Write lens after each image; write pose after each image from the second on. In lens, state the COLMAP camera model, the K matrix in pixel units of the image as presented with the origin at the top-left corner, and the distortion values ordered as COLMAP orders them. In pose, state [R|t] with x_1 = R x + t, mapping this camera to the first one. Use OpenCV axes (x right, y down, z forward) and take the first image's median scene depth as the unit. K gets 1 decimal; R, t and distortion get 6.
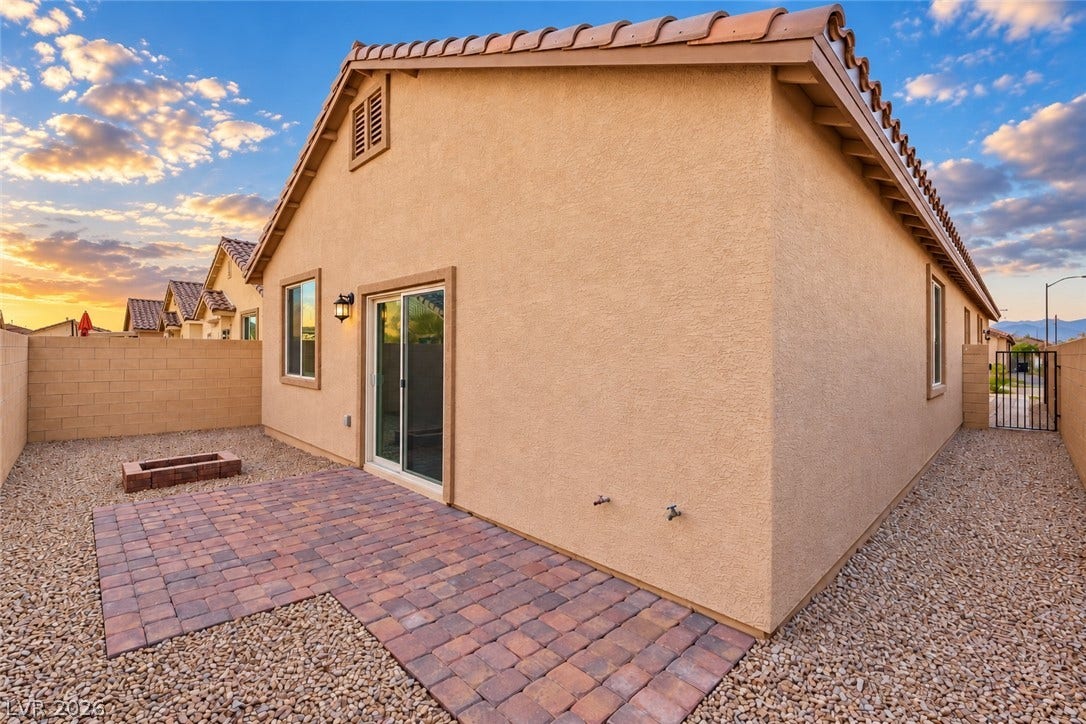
lens RADIAL K [[489.5, 0, 540.6], [0, 489.5, 355.0], [0, 0, 1]] dist [0.000744, -0.001187]
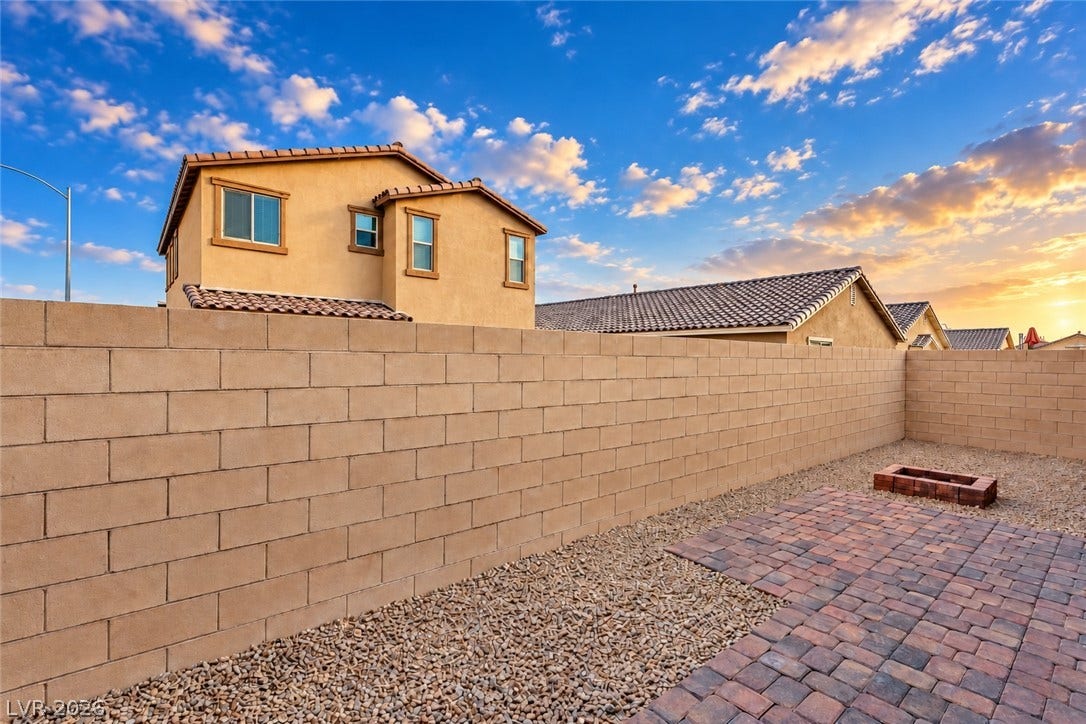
lens RADIAL K [[489.5, 0, 543.1], [0, 489.5, 366.1], [0, 0, 1]] dist [0.000744, -0.001187]
pose [[-0.093449, 0.002765, -0.995620, 0.463522], [-0.016829, 0.999849, 0.004356, 0.012257], [0.995482, 0.017162, -0.093389, 0.465372]]
